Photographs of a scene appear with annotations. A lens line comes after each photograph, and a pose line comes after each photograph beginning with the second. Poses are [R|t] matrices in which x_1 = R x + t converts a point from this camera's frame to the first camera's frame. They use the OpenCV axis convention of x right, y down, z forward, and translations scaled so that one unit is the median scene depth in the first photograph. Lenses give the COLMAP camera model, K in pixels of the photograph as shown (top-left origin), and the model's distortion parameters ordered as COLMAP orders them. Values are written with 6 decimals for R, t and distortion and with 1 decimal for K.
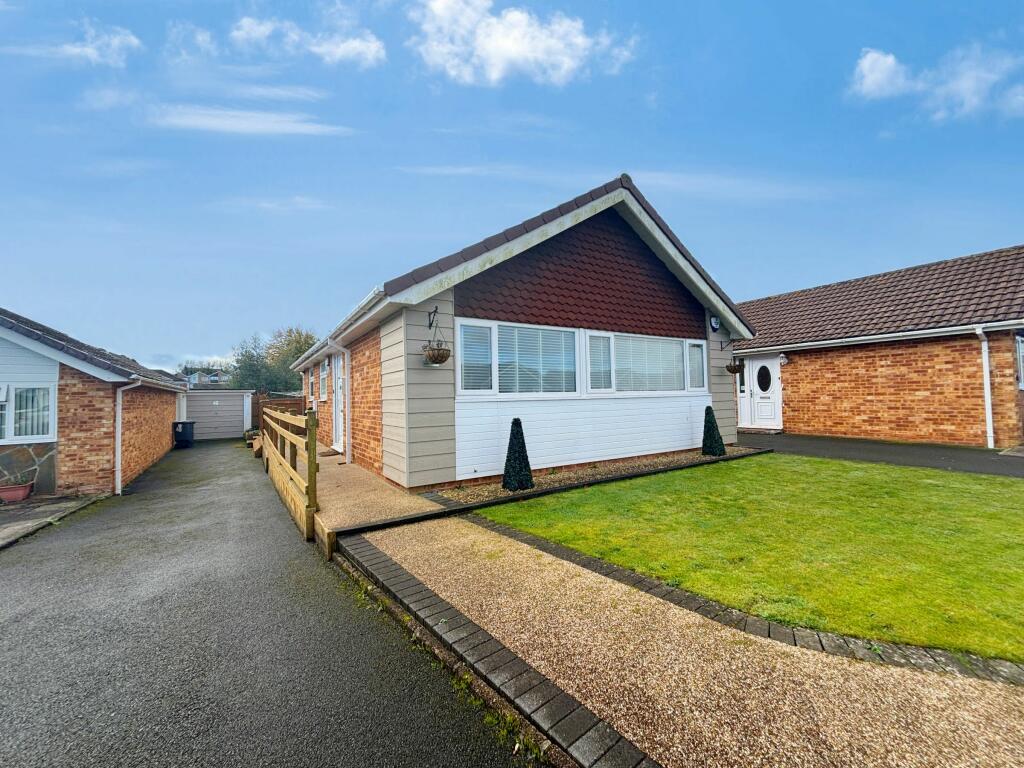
lens RADIAL K [[416.7, 0, 511.7], [0, 416.7, 382.3], [0, 0, 1]] dist [0.004030, -0.001310]
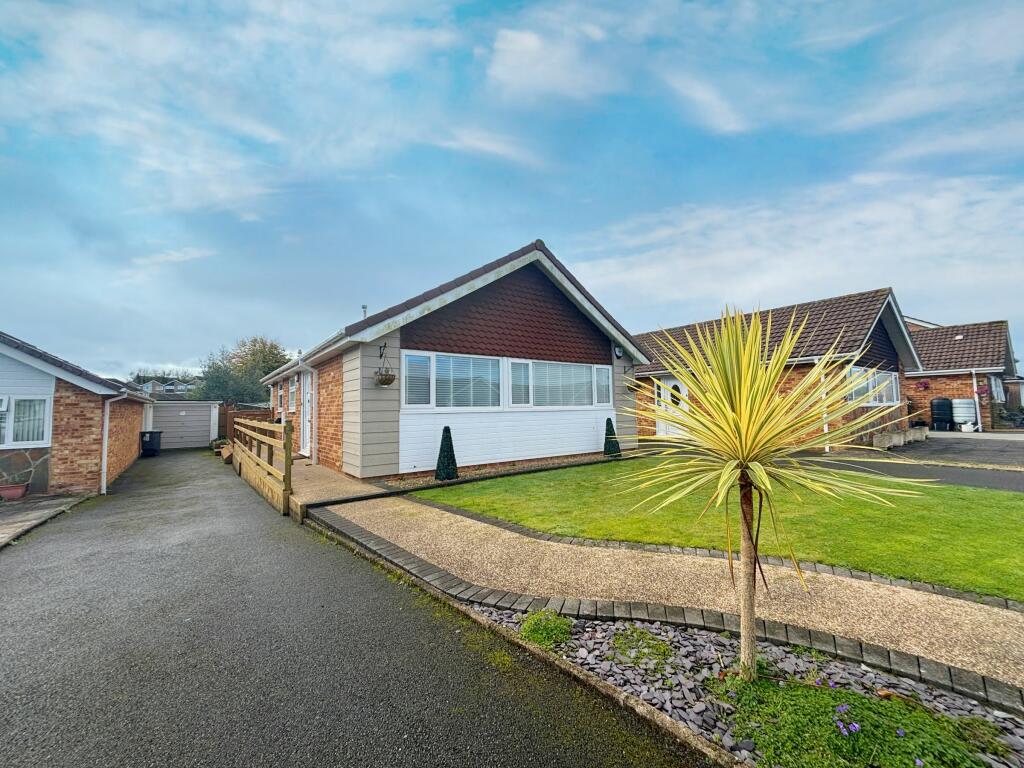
lens RADIAL K [[416.7, 0, 514.4], [0, 416.7, 383.8], [0, 0, 1]] dist [0.004030, -0.001310]
pose [[0.997166, 0.010714, 0.074466, 0.103712], [-0.008857, 0.999643, -0.025222, -0.014666], [-0.074709, 0.024491, 0.996905, -0.282869]]
